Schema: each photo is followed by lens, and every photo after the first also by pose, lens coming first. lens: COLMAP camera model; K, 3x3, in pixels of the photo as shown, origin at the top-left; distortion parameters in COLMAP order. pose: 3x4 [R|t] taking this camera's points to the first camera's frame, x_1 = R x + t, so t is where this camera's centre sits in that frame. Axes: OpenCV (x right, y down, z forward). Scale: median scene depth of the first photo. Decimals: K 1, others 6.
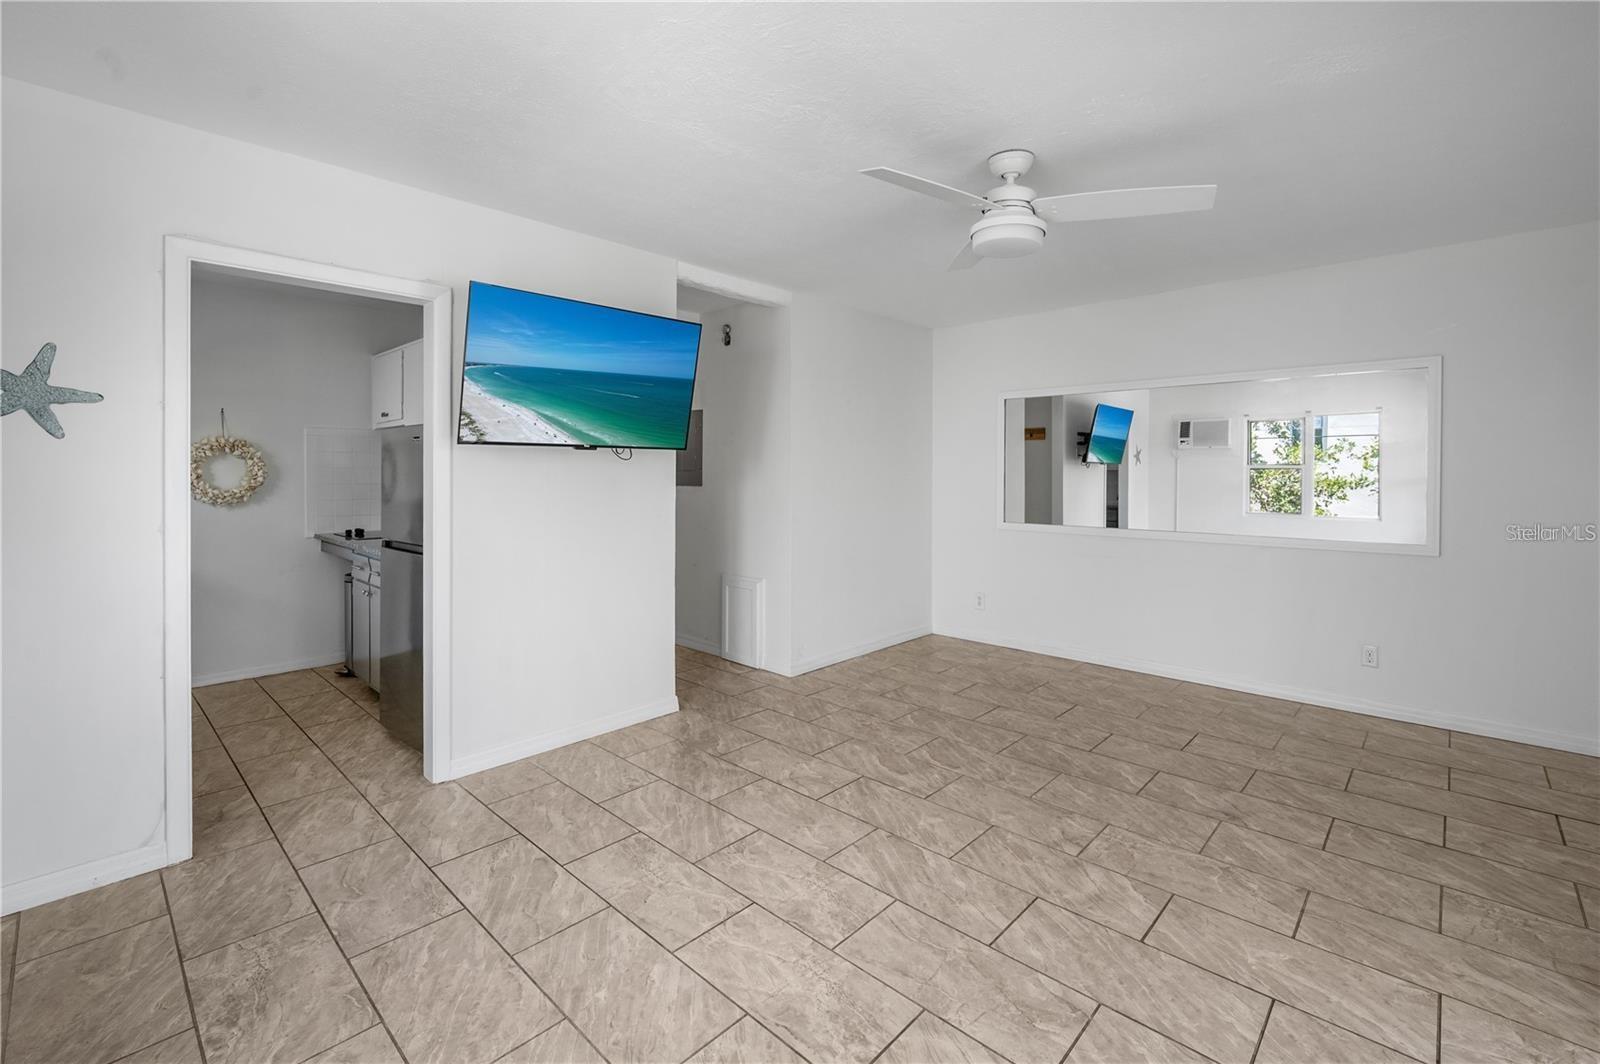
lens RADIAL K [[697.5, 0, 796.5], [0, 697.5, 473.8], [0, 0, 1]] dist [-0.001184, 0.004771]
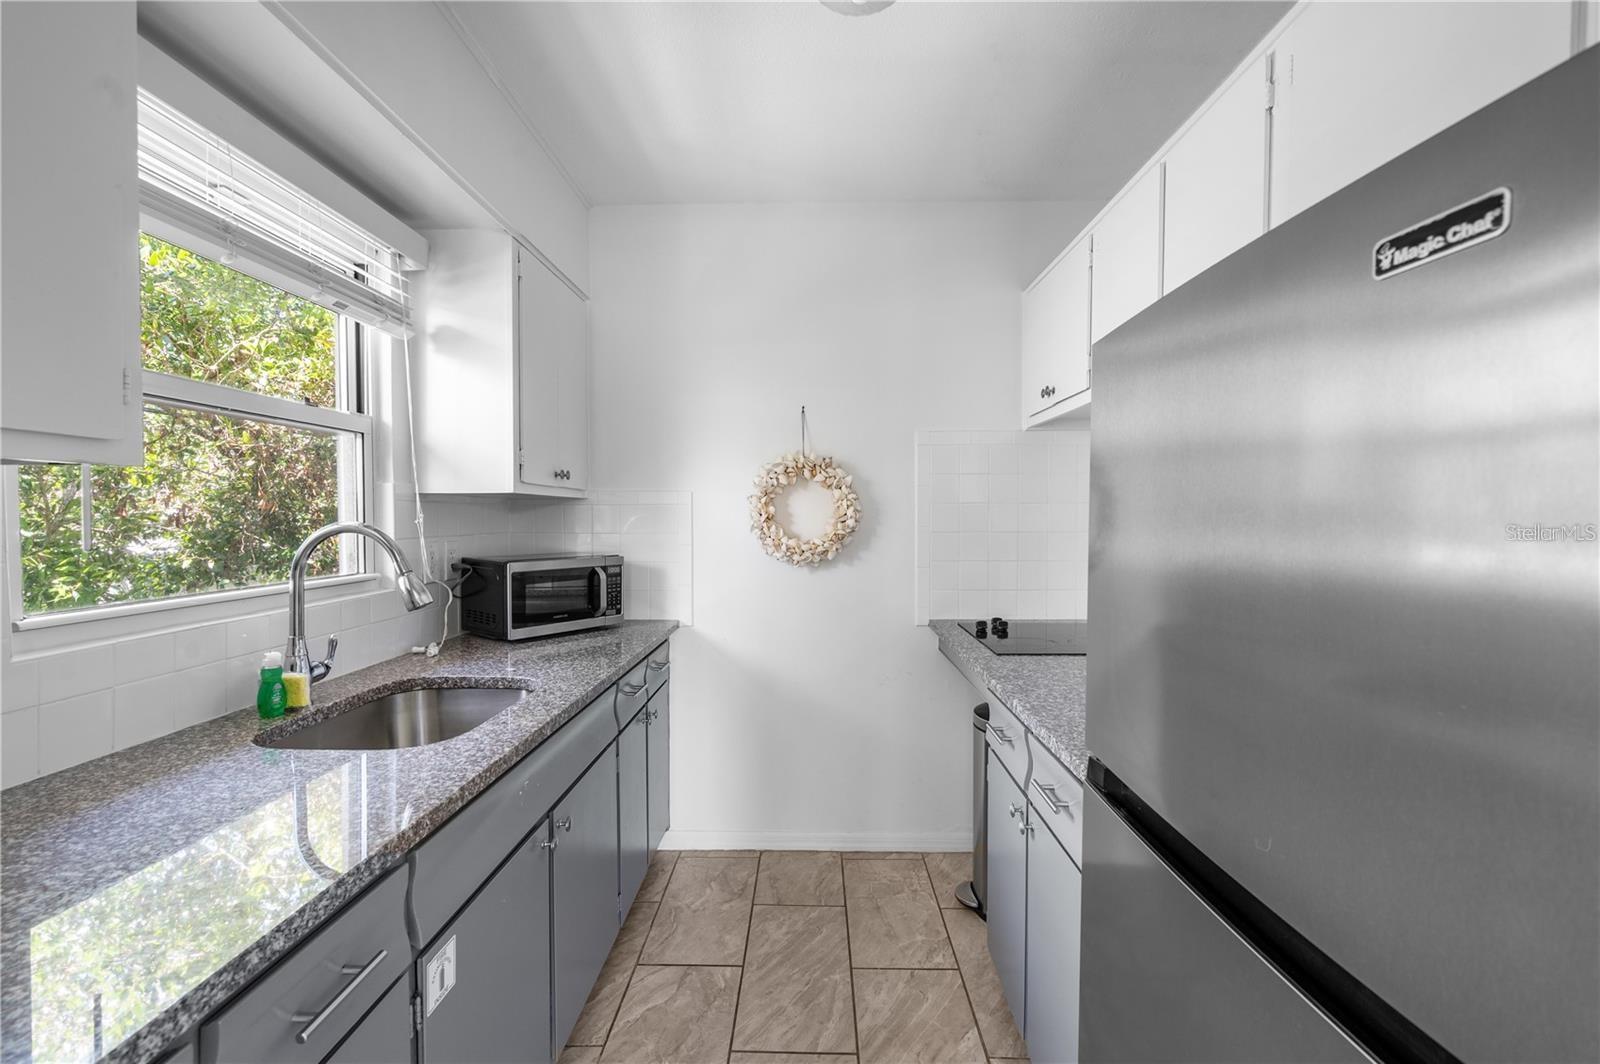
lens RADIAL K [[689.4, 0, 790.7], [0, 689.4, 523.7], [0, 0, 1]] dist [-0.002143, 0.004655]
pose [[0.663257, 0.014353, -0.748254, -0.373887], [-0.003040, 0.999860, 0.016484, -0.000624], [0.748386, -0.008659, 0.663207, 0.587028]]
